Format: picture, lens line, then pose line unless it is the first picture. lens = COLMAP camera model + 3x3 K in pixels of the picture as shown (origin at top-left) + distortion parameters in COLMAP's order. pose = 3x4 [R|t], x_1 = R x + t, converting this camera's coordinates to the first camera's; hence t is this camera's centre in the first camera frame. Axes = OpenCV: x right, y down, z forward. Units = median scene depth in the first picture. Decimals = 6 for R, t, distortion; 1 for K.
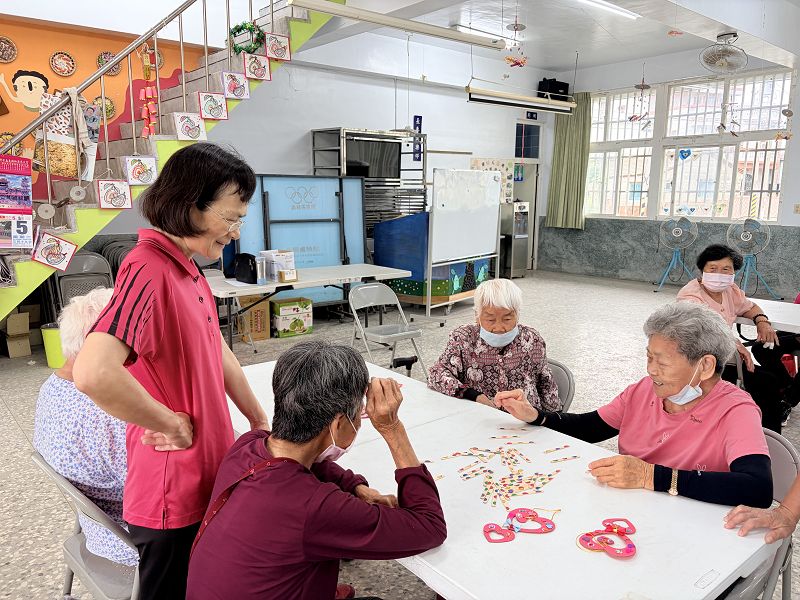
lens RADIAL K [[607.6, 0, 397.4], [0, 607.6, 299.7], [0, 0, 1]] dist [0.038290, -0.040750]
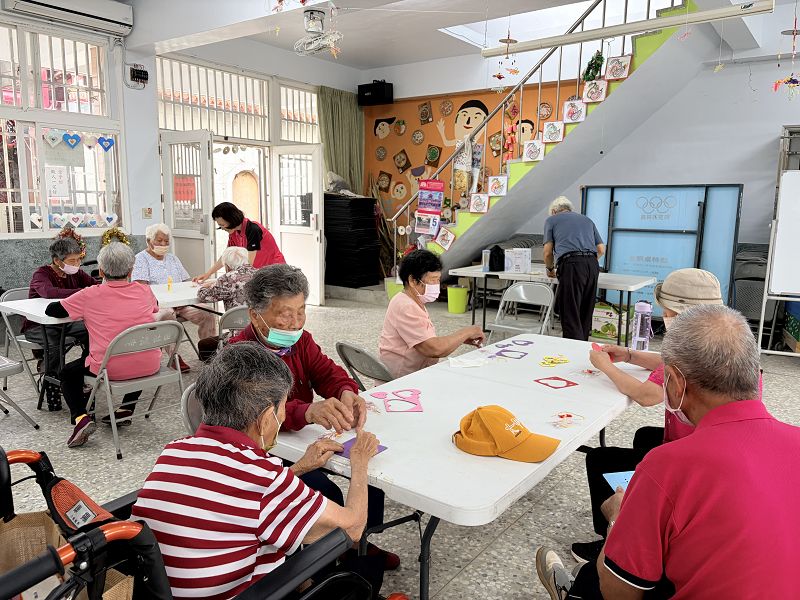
lens RADIAL K [[607.6, 0, 395.7], [0, 607.6, 298.4], [0, 0, 1]] dist [0.038290, -0.040750]
pose [[0.220646, 0.151751, -0.963477, 0.701960], [-0.180837, 0.977060, 0.112477, -0.057193], [0.958443, 0.149414, 0.243026, 0.363731]]
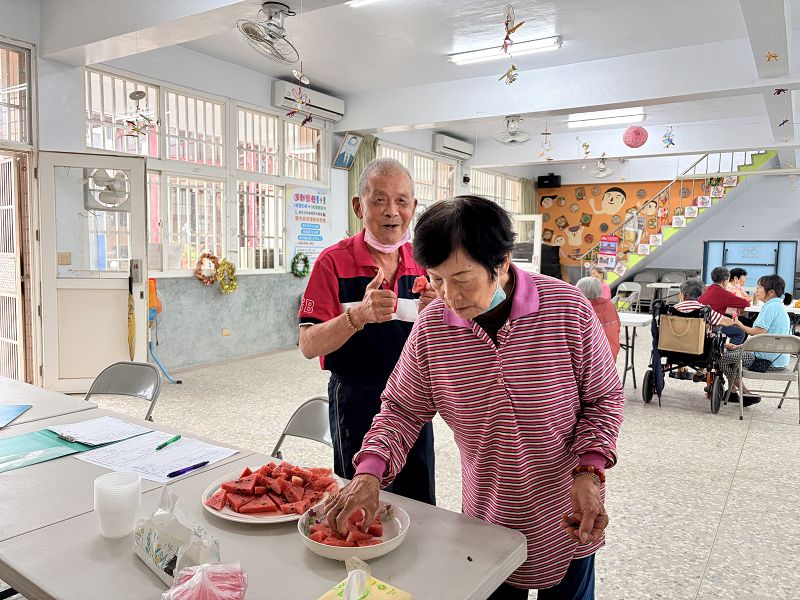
lens RADIAL K [[607.6, 0, 403.5], [0, 607.6, 292.1], [0, 0, 1]] dist [0.038290, -0.040750]
pose [[0.287276, 0.072254, -0.955119, 1.302683], [-0.180665, 0.983340, 0.020050, 0.104738], [0.940656, 0.166796, 0.295544, -0.525298]]
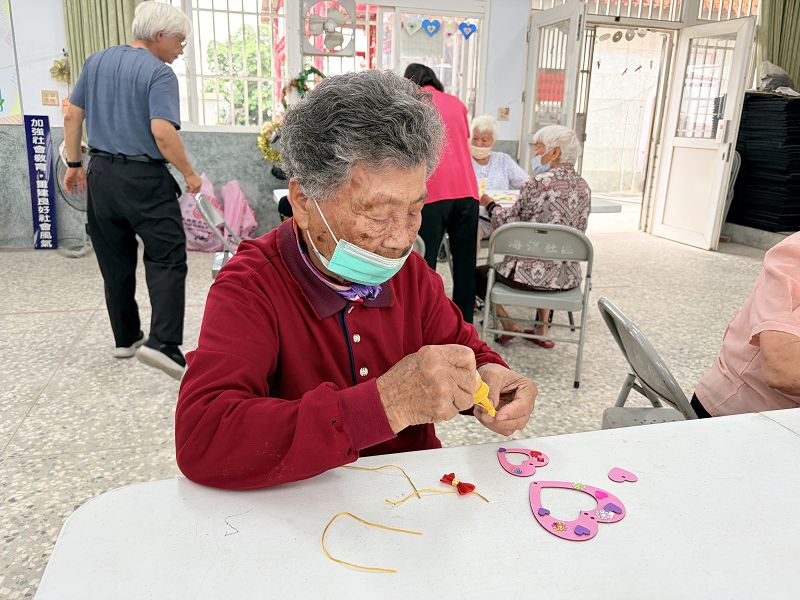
lens RADIAL K [[607.6, 0, 405.9], [0, 607.6, 299.8], [0, 0, 1]] dist [0.038290, -0.040750]
pose [[-0.424450, 0.234677, -0.874511, 0.483557], [-0.187146, 0.922235, 0.338317, -0.029998], [0.885900, 0.307260, -0.347524, 0.457973]]
